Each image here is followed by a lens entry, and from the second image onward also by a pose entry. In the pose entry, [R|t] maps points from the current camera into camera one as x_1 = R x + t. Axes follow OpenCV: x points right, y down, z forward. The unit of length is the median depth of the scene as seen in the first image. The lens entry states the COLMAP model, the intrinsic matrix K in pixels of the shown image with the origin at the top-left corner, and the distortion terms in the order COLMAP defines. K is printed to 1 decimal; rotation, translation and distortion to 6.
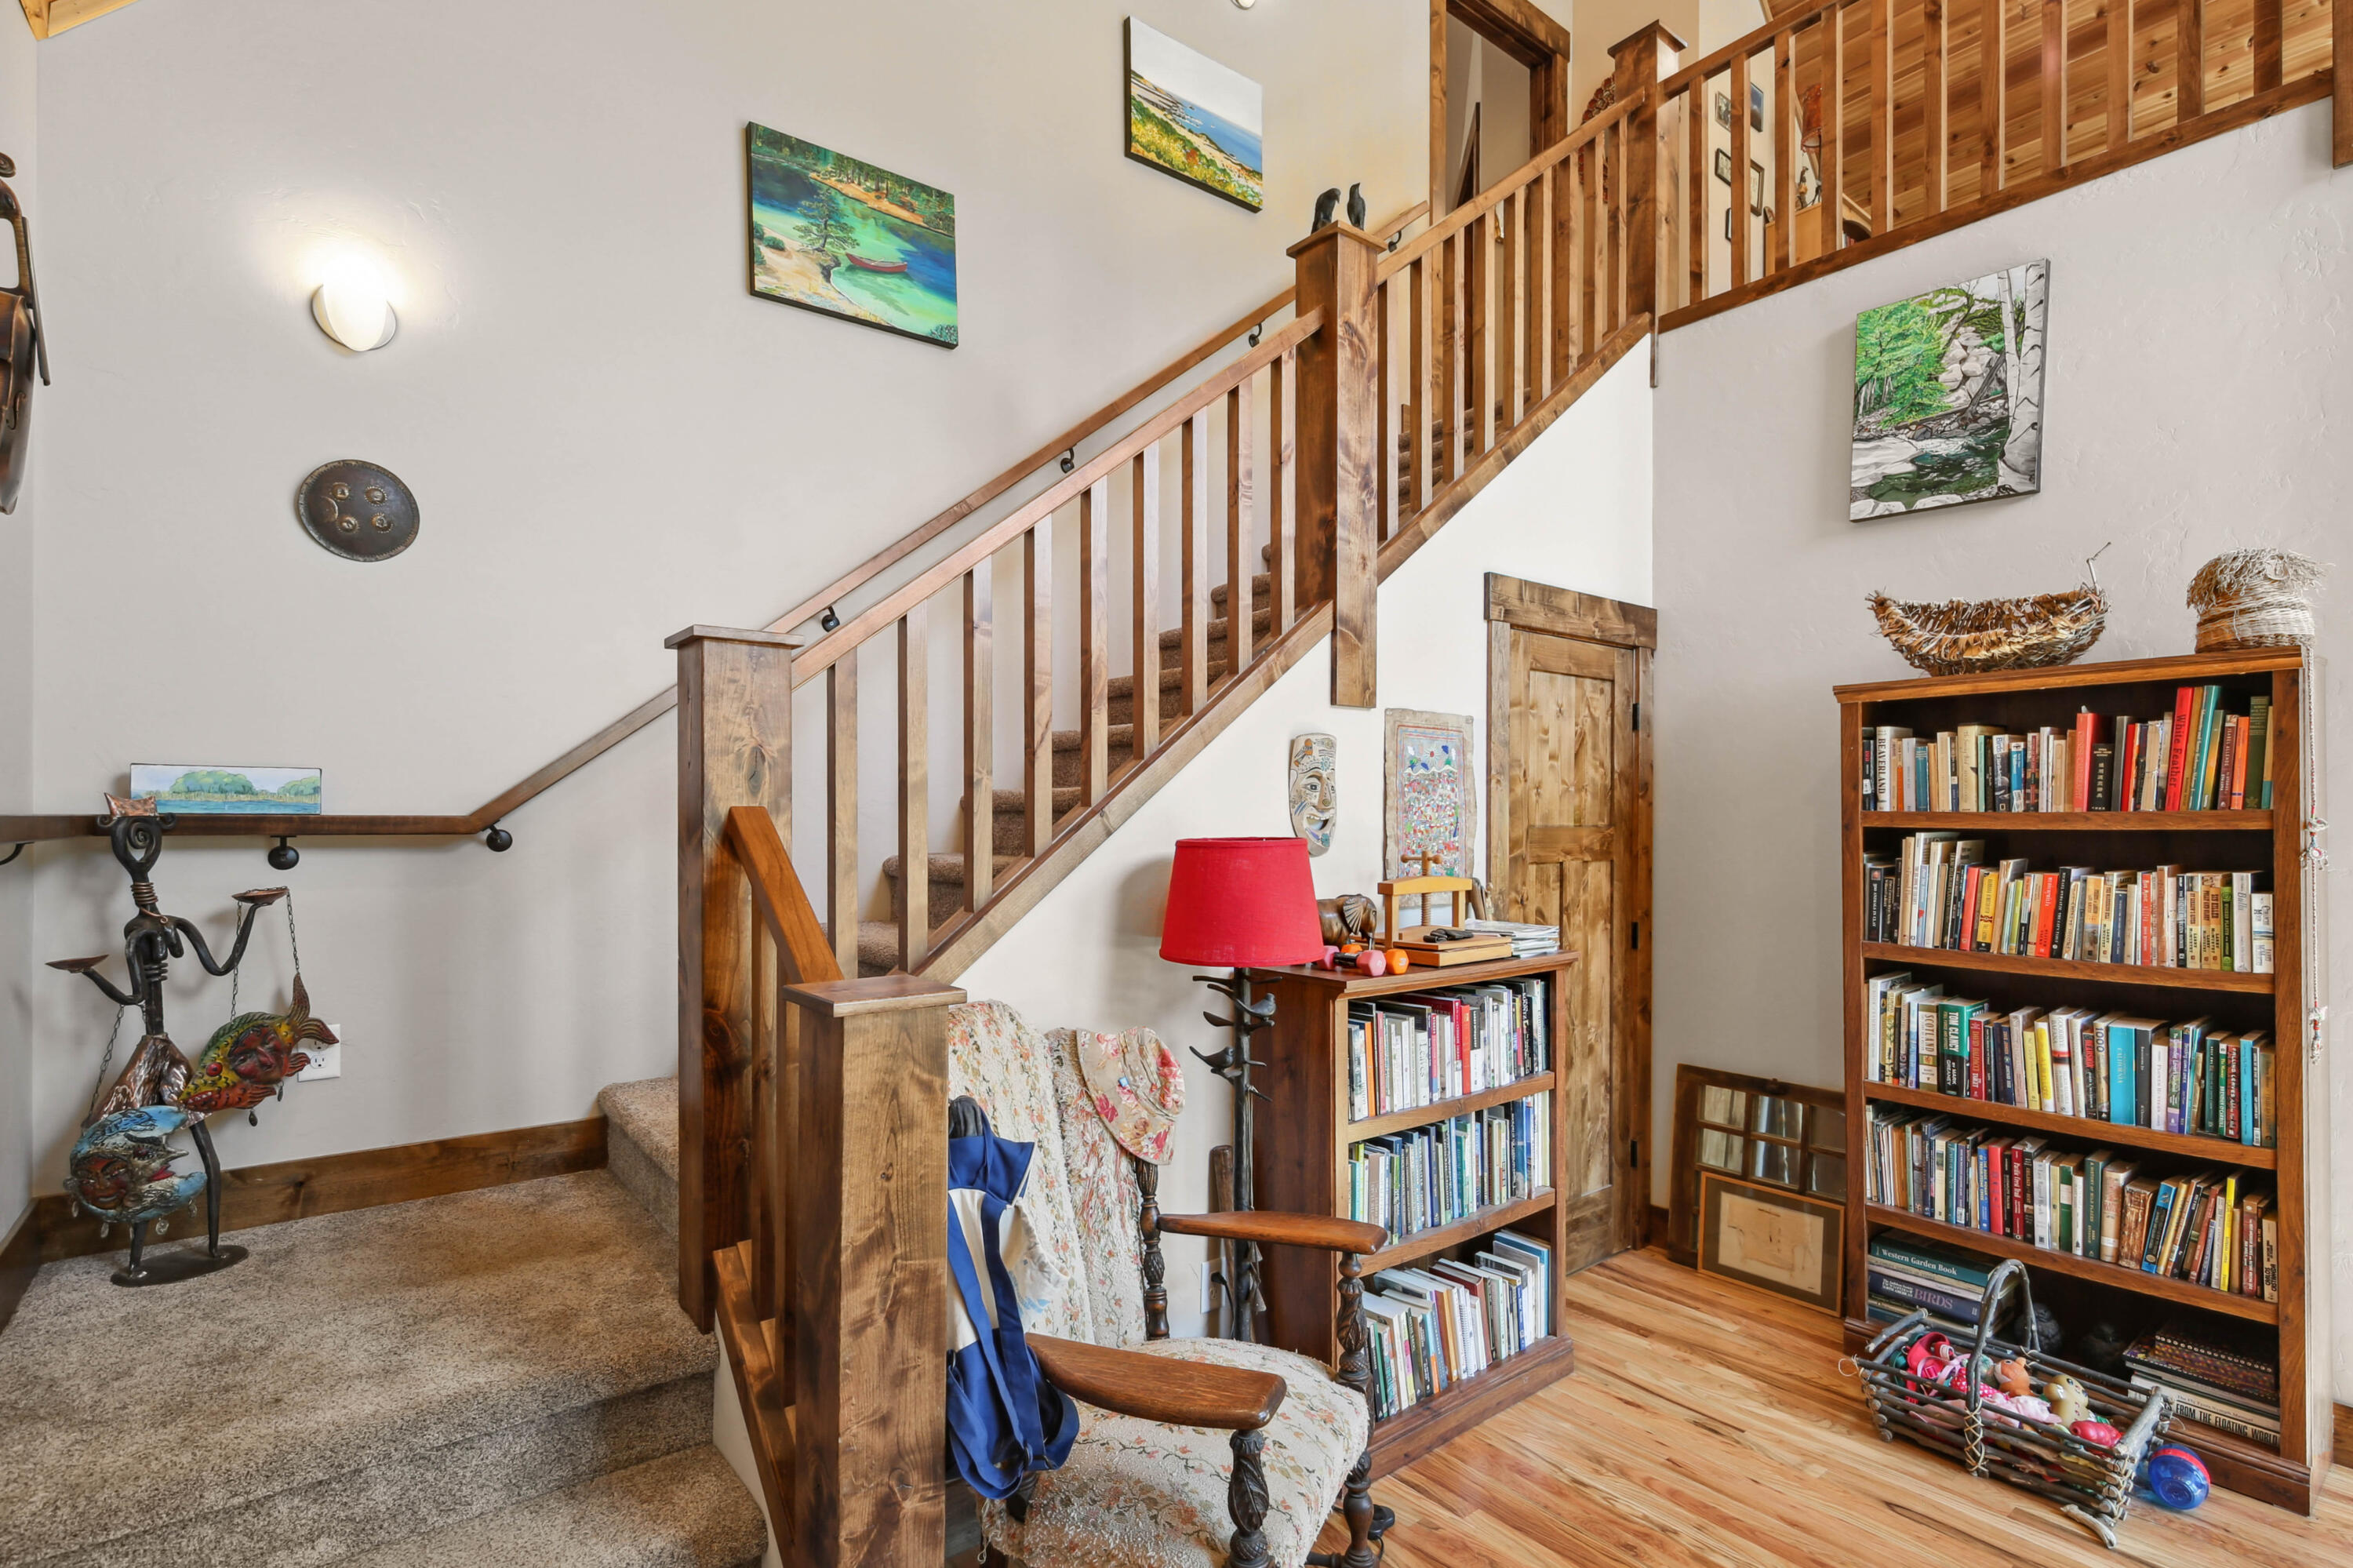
lens RADIAL K [[1109.8, 0, 1180.3], [0, 1109.8, 825.3], [0, 0, 1]] dist [0.012959, -0.005234]
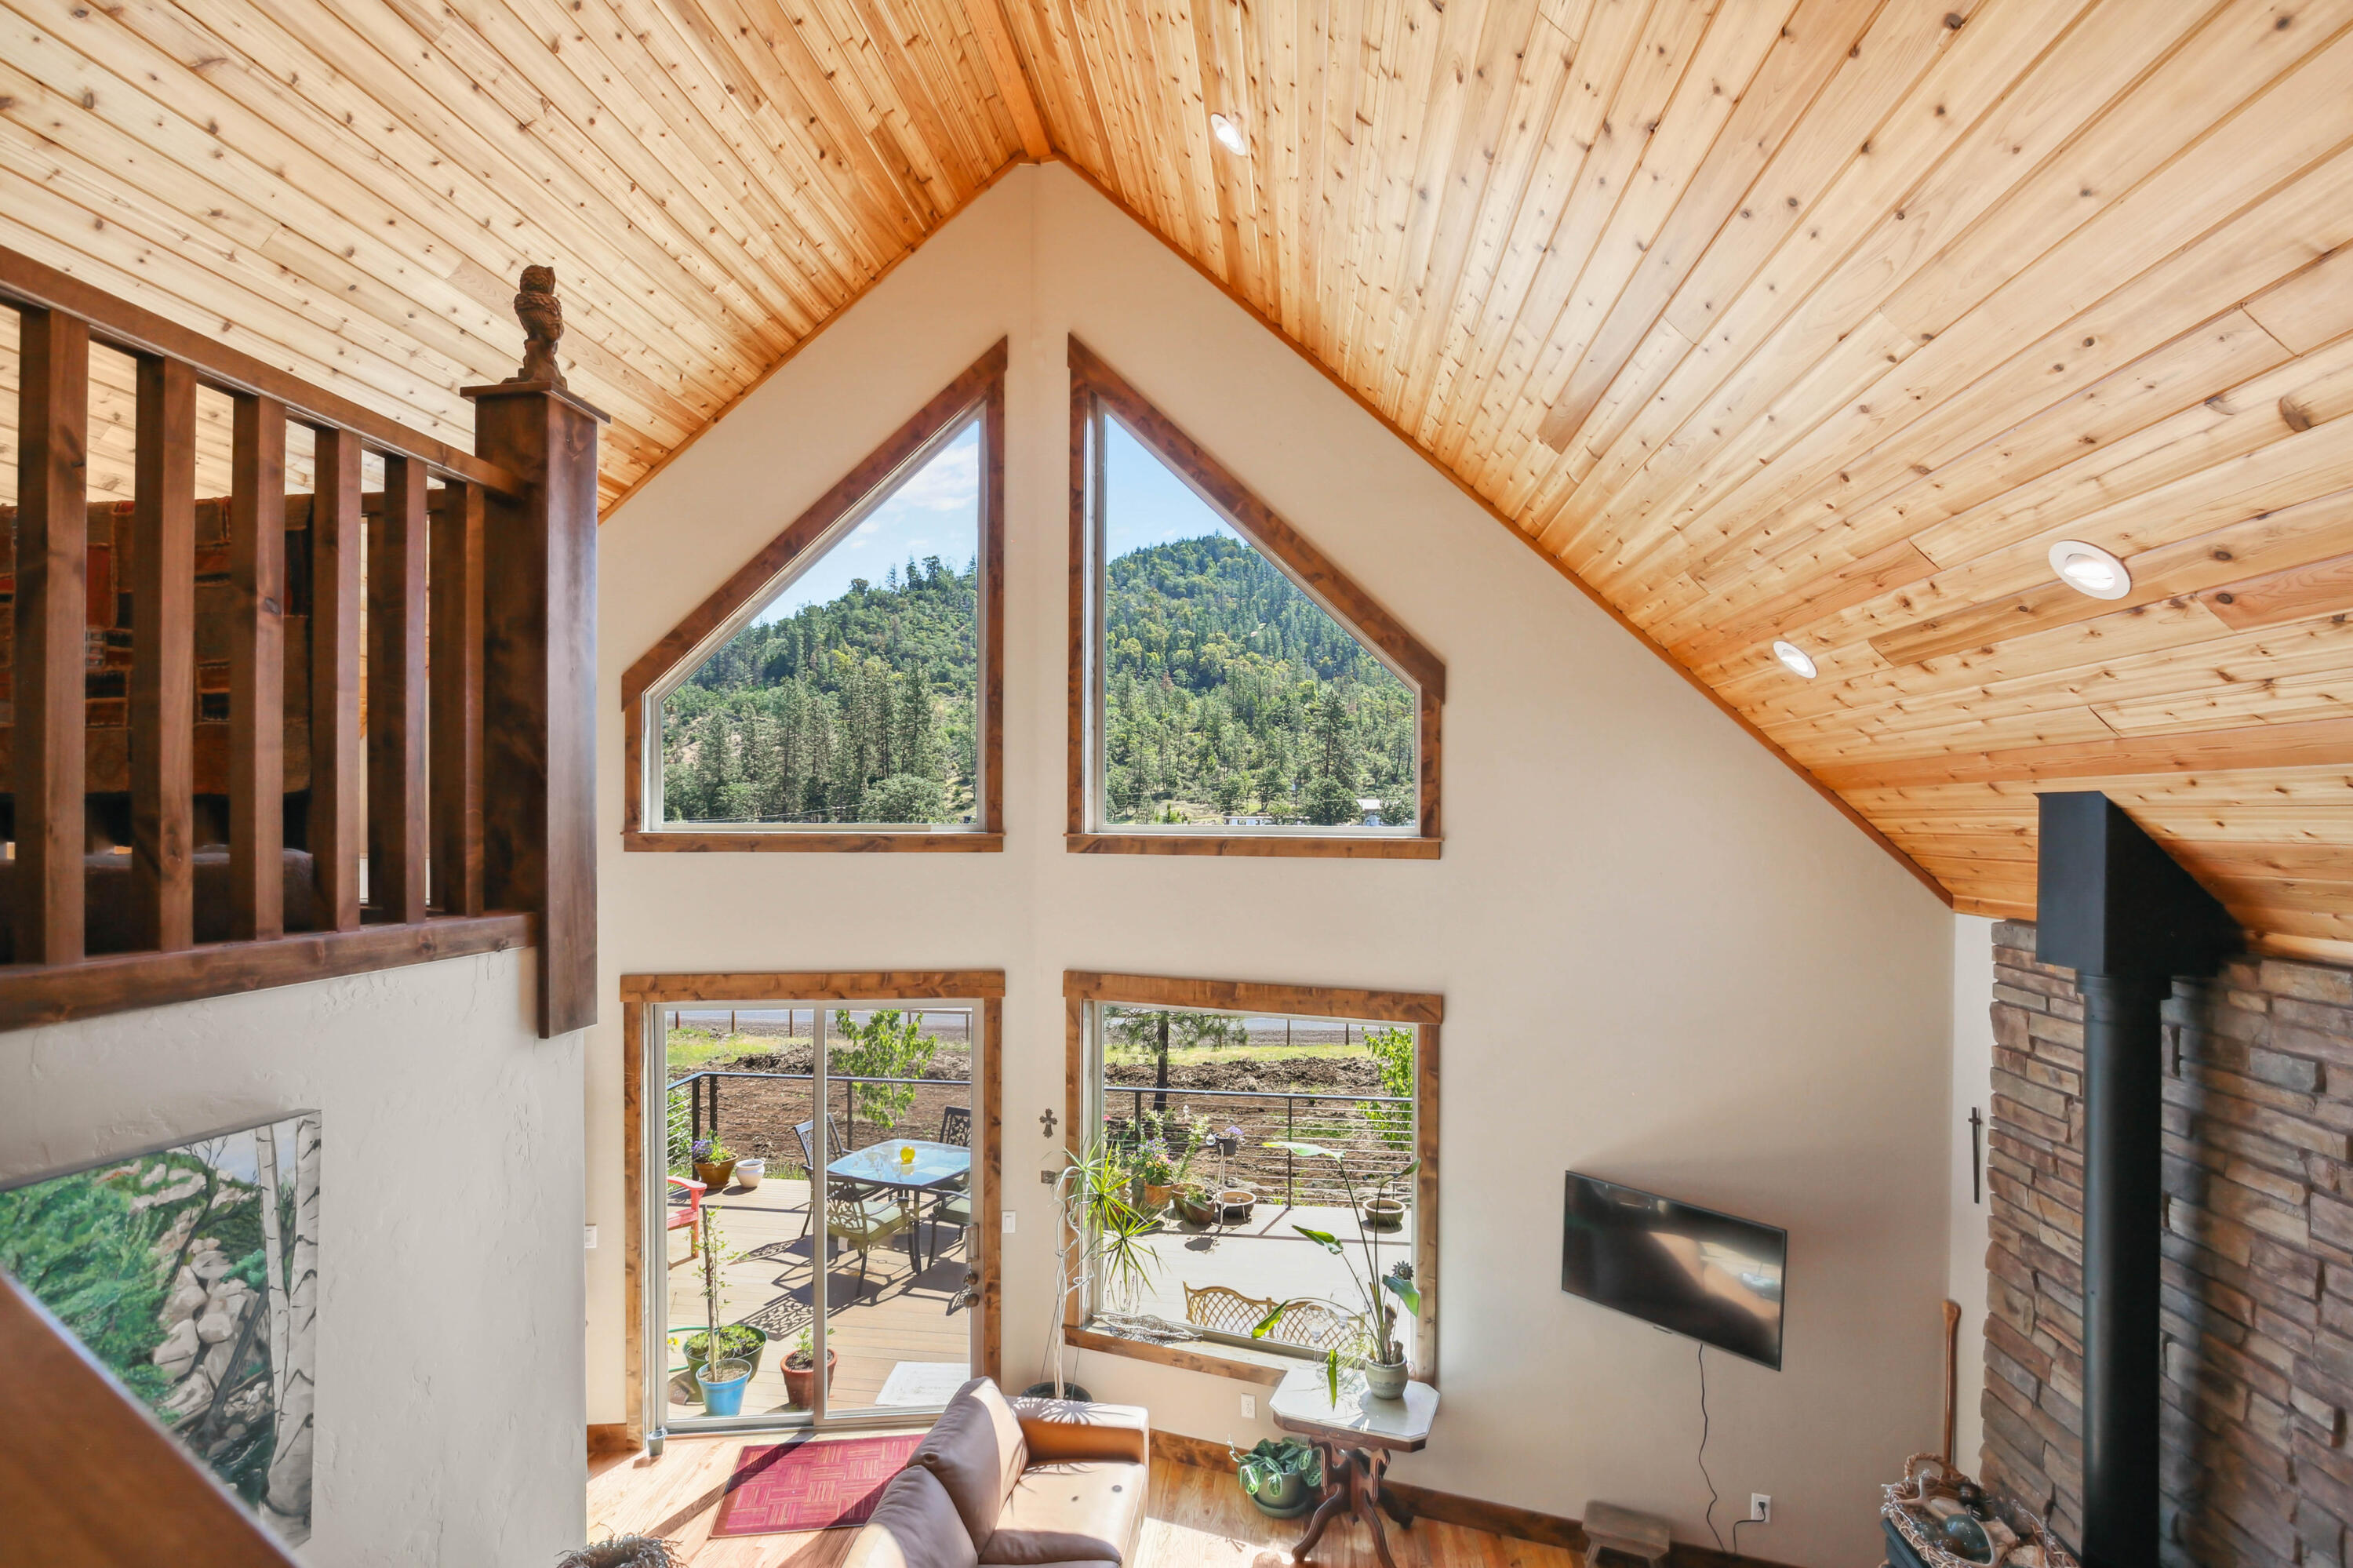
lens RADIAL K [[1135.4, 0, 1146.4], [0, 1135.4, 817.1], [0, 0, 1]] dist [-0.032948, 0.006797]
pose [[-0.702026, -0.003264, 0.712144, 0.115423], [-0.000214, 0.999990, 0.004373, -0.663821], [-0.712151, 0.002918, -0.702020, 1.114808]]
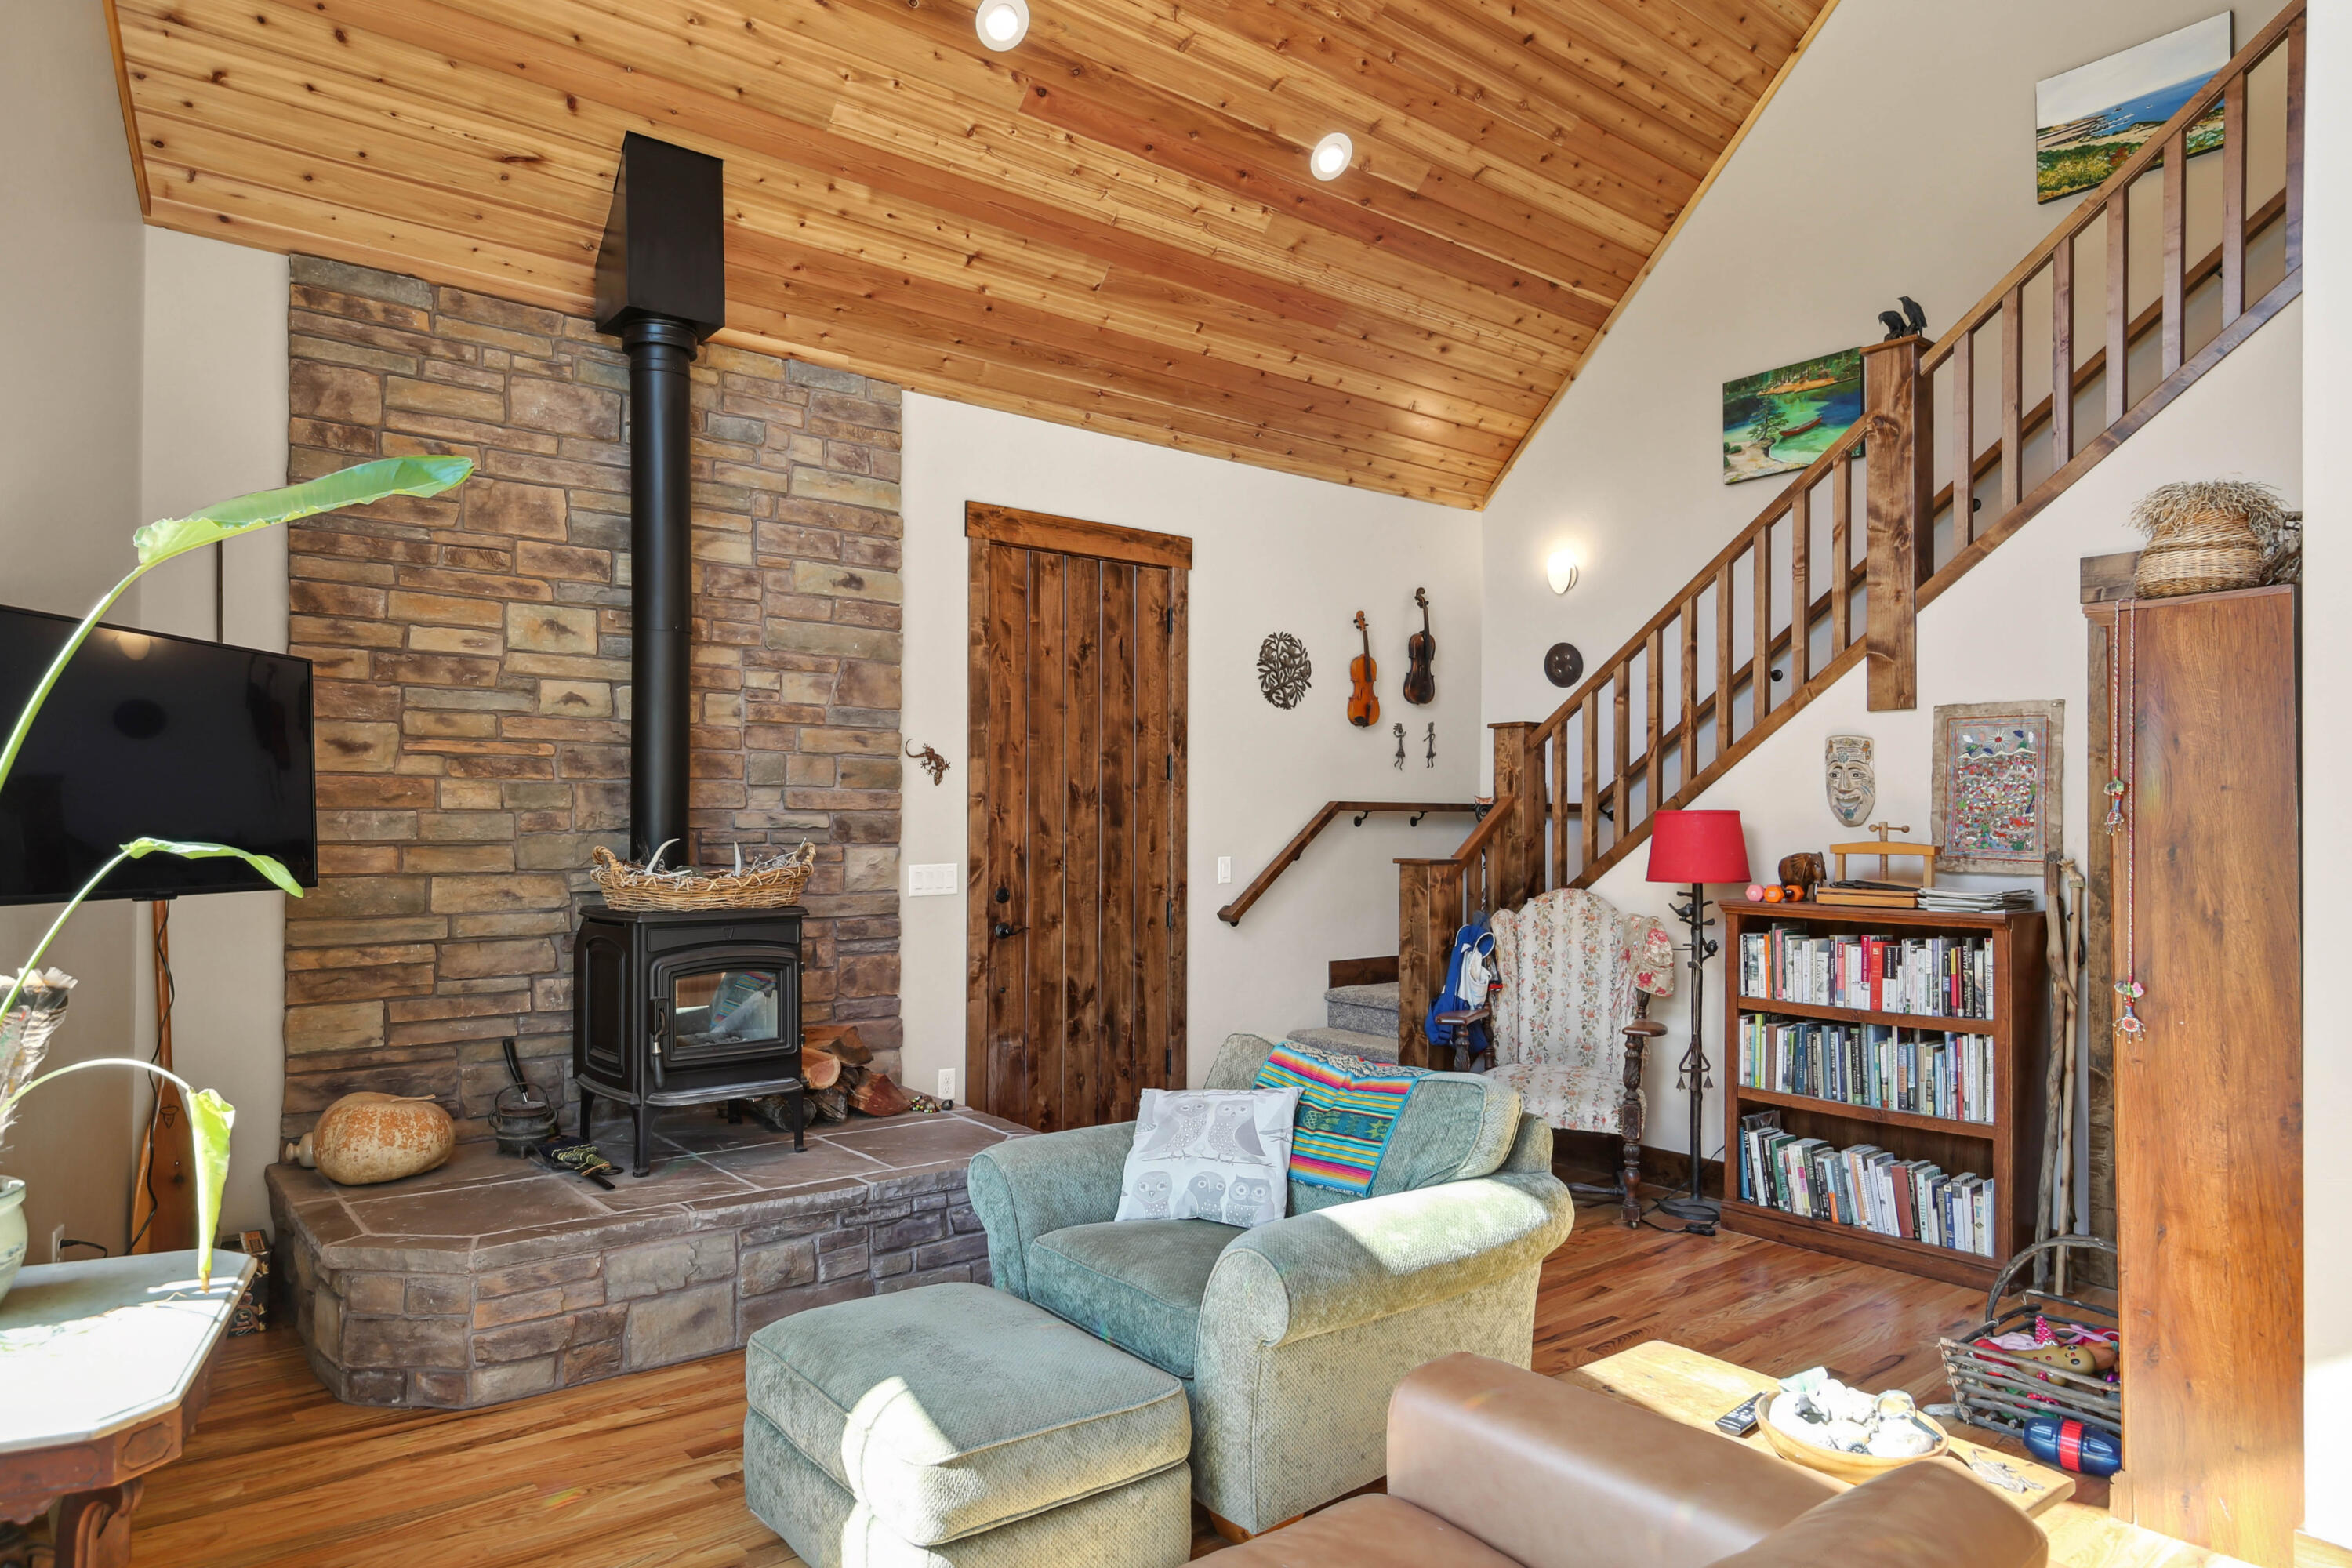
lens RADIAL K [[1436.2, 0, 1166.8], [0, 1436.2, 808.5], [0, 0, 1]] dist [0.007417, 0.000000]
pose [[0.021757, -0.006900, -0.999739, 1.807181], [-0.010086, 0.999924, -0.007121, 0.026822], [0.999712, 0.010238, 0.021685, 0.136901]]
